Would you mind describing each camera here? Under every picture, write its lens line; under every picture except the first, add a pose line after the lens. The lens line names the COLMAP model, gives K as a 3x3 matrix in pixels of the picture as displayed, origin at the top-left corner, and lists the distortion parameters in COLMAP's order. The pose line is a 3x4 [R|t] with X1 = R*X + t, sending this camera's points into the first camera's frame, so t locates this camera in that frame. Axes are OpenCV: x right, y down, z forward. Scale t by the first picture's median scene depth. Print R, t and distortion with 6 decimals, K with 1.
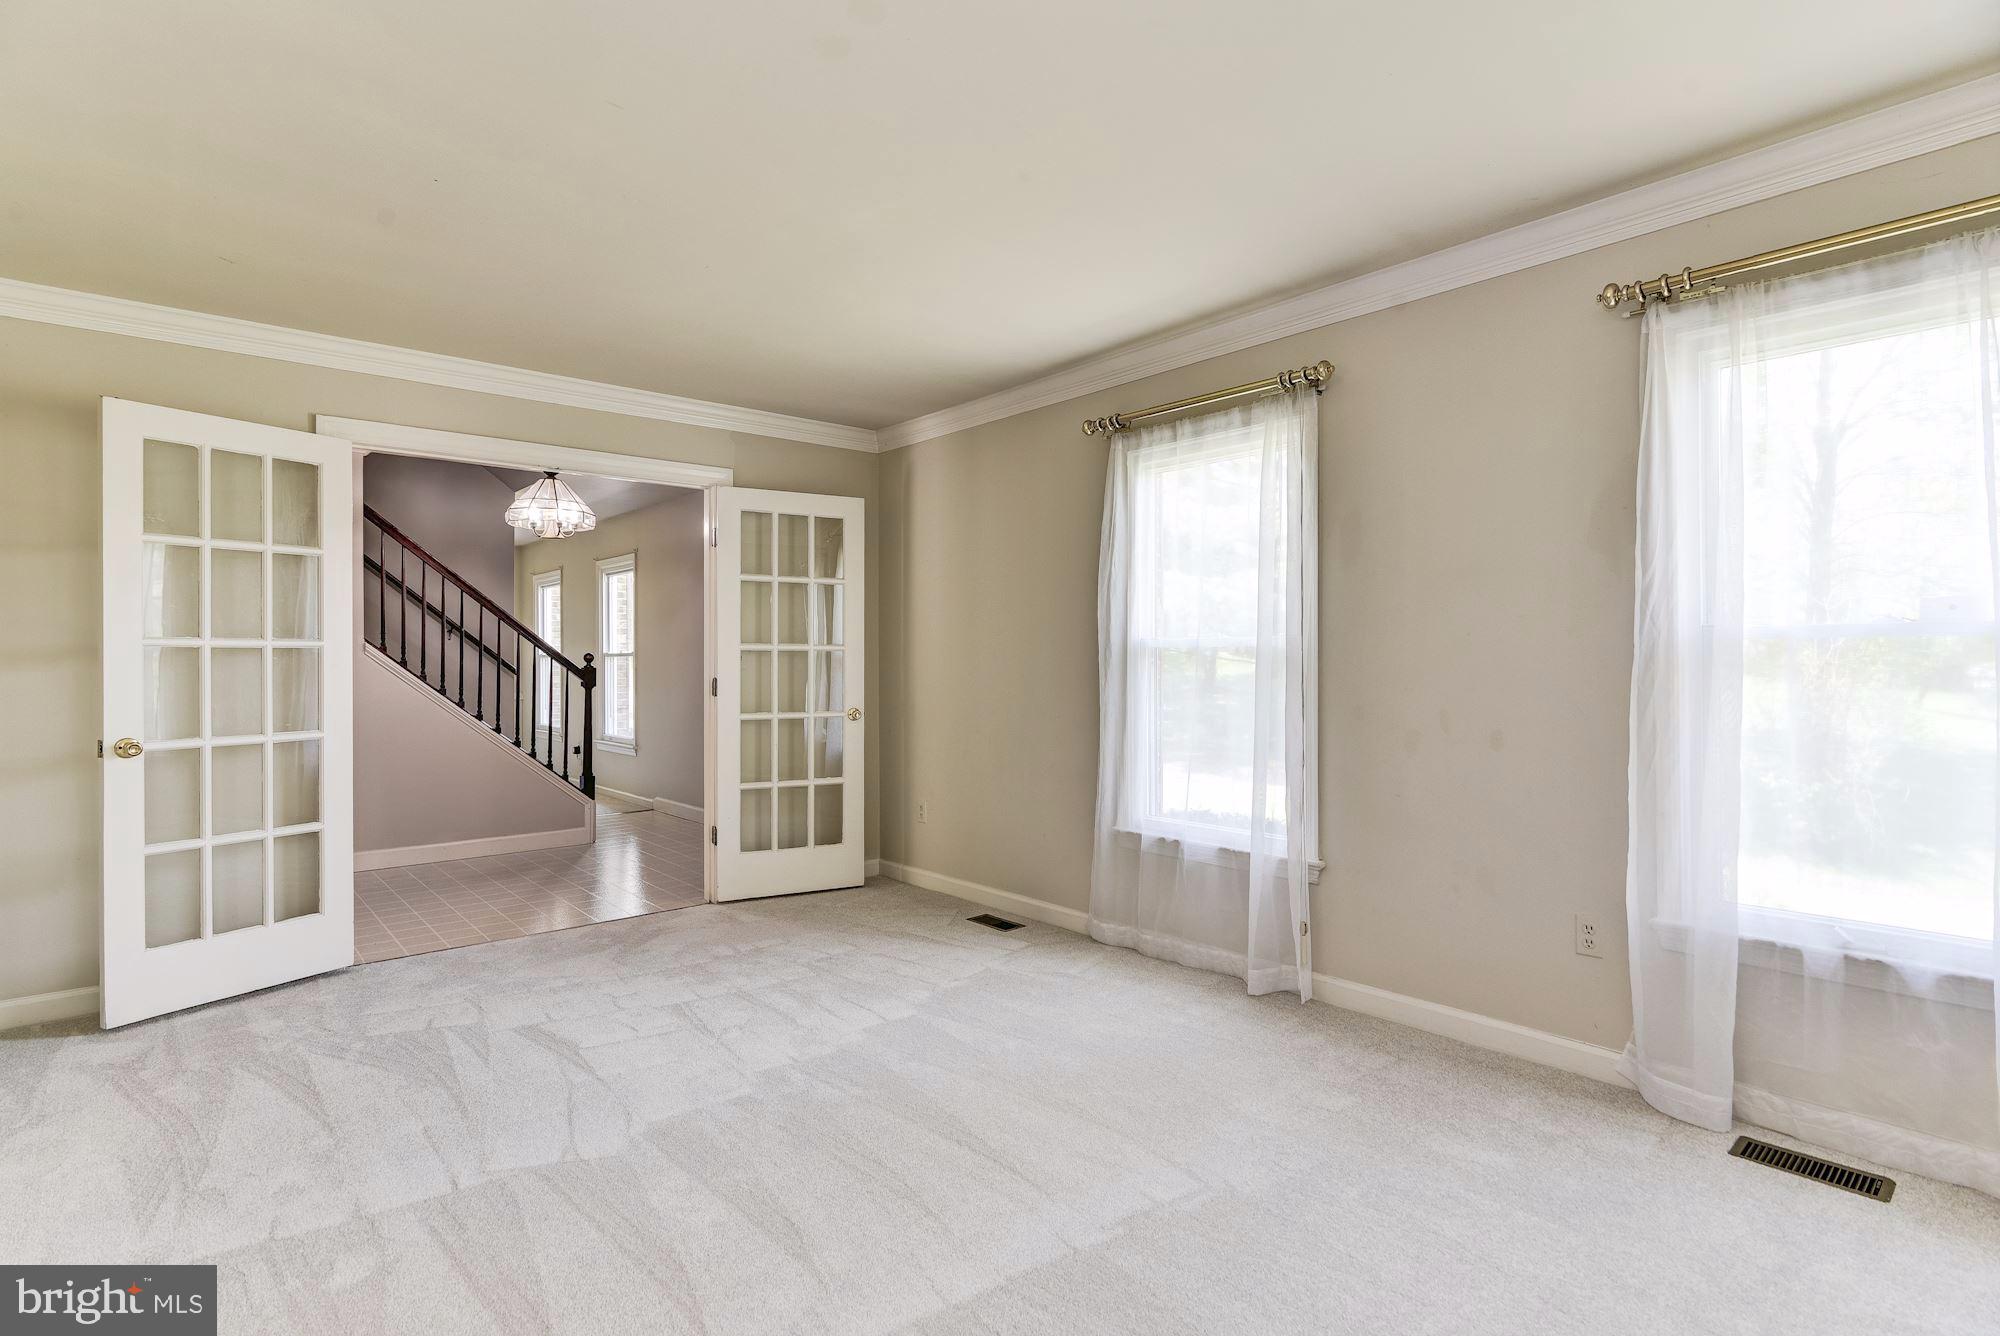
lens RADIAL K [[1006.7, 0, 951.8], [0, 1006.7, 666.4], [0, 0, 1]] dist [0.002033, 0.000029]
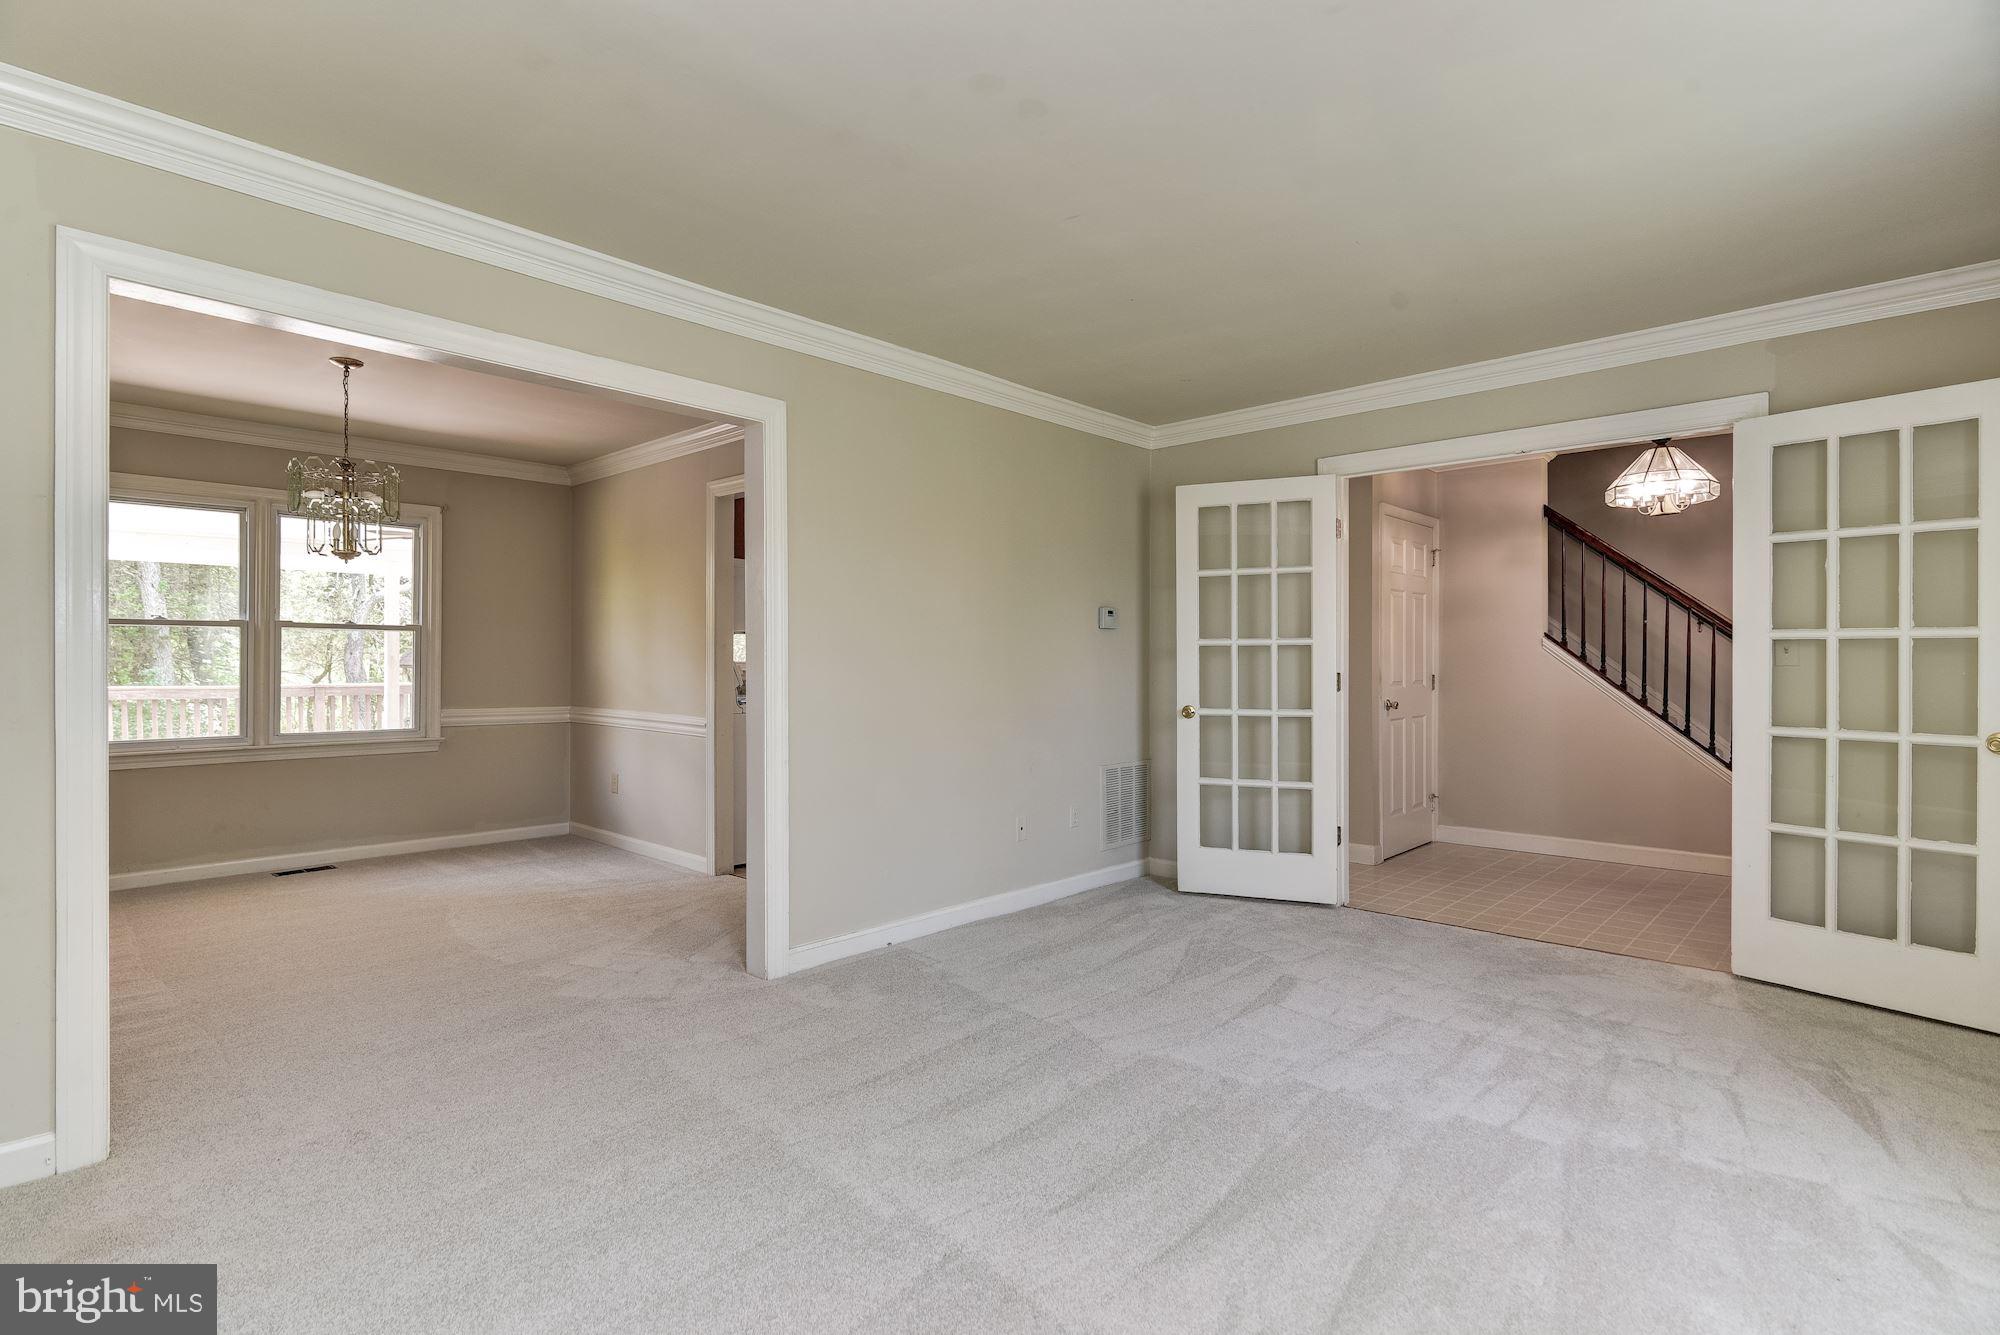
lens RADIAL K [[983.8, 0, 1001.1], [0, 983.8, 661.9], [0, 0, 1]] dist [0.000977, 0.000133]
pose [[0.117626, 0.006891, -0.993034, 0.571417], [-0.002229, 0.999975, 0.006675, -0.004131], [0.993055, 0.001429, 0.117638, 0.486190]]
